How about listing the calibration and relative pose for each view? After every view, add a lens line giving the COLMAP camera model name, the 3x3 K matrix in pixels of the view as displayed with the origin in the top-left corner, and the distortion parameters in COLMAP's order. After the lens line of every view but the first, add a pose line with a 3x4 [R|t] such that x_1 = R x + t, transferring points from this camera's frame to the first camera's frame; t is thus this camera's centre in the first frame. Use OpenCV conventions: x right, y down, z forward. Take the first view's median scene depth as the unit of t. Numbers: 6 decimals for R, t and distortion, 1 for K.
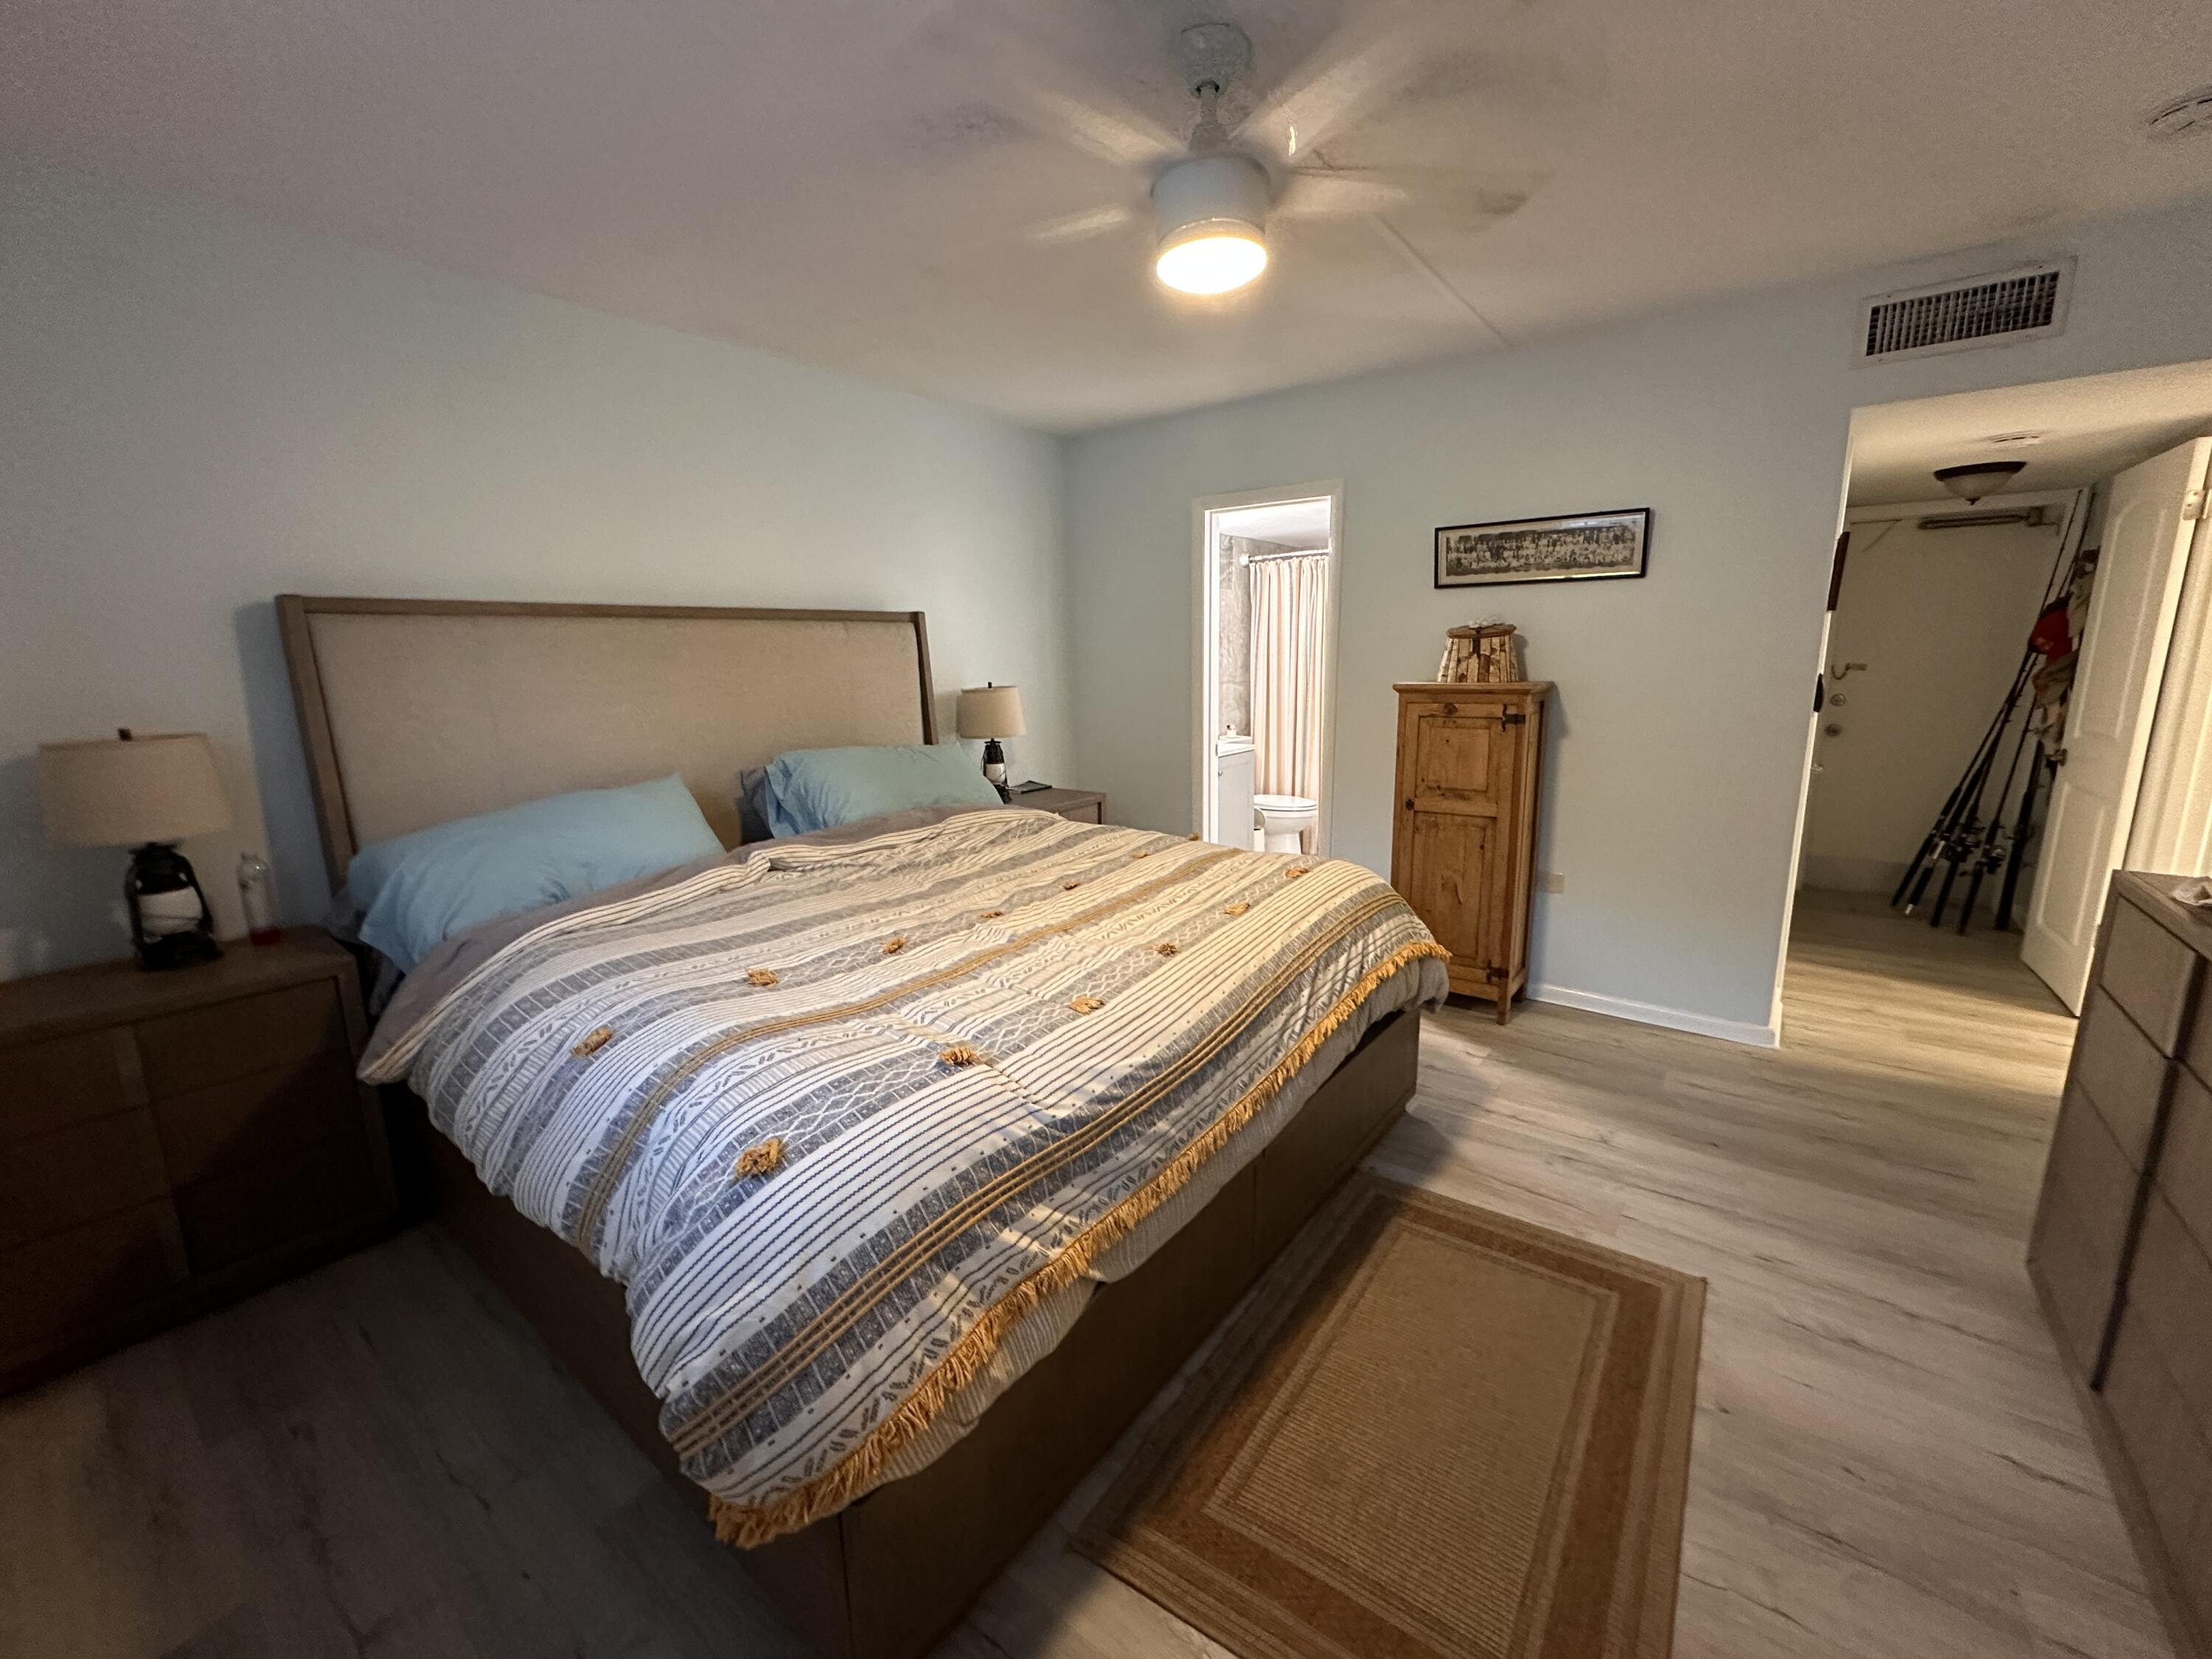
lens RADIAL K [[885.0, 0, 1106.0], [0, 885.0, 829.5], [0, 0, 1]] dist [-0.003570, 0.000712]
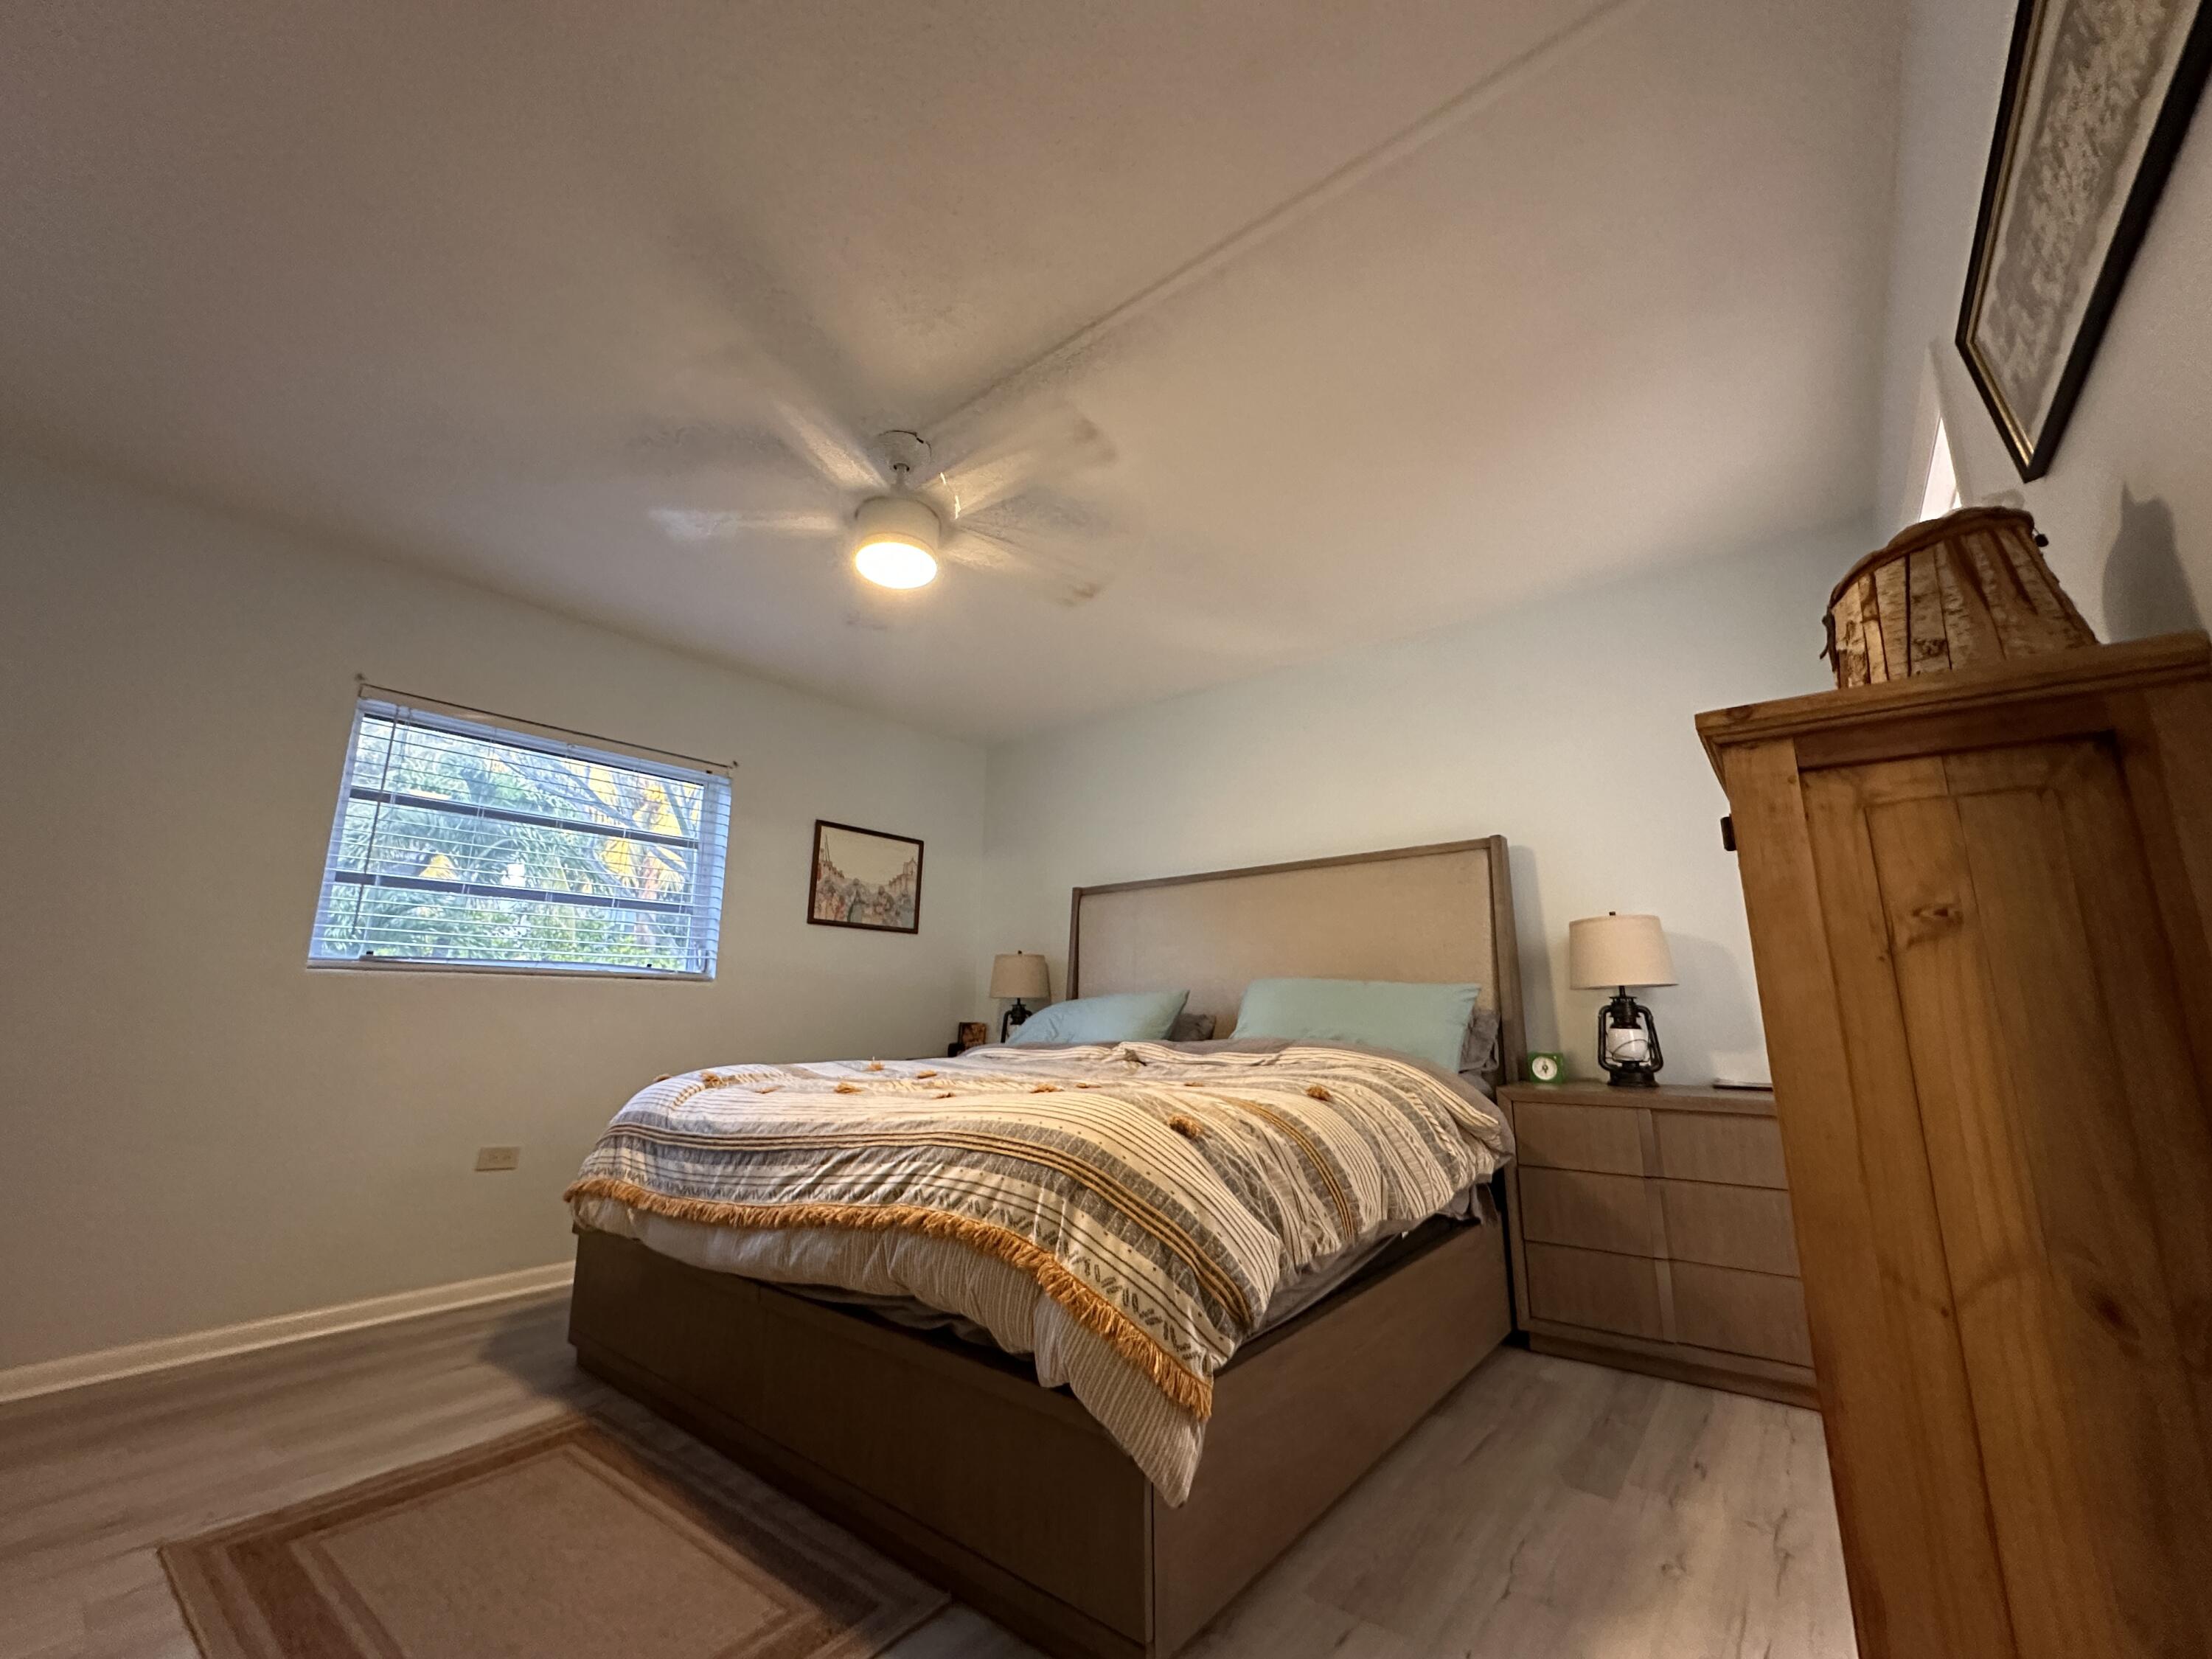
lens RADIAL K [[885.0, 0, 1106.0], [0, 885.0, 829.5], [0, 0, 1]] dist [-0.003570, 0.000712]
pose [[-0.024286, -0.186343, -0.982184, 1.180713], [-0.193374, 0.964795, -0.178262, -0.049808], [0.980824, 0.185600, -0.059465, 1.254766]]
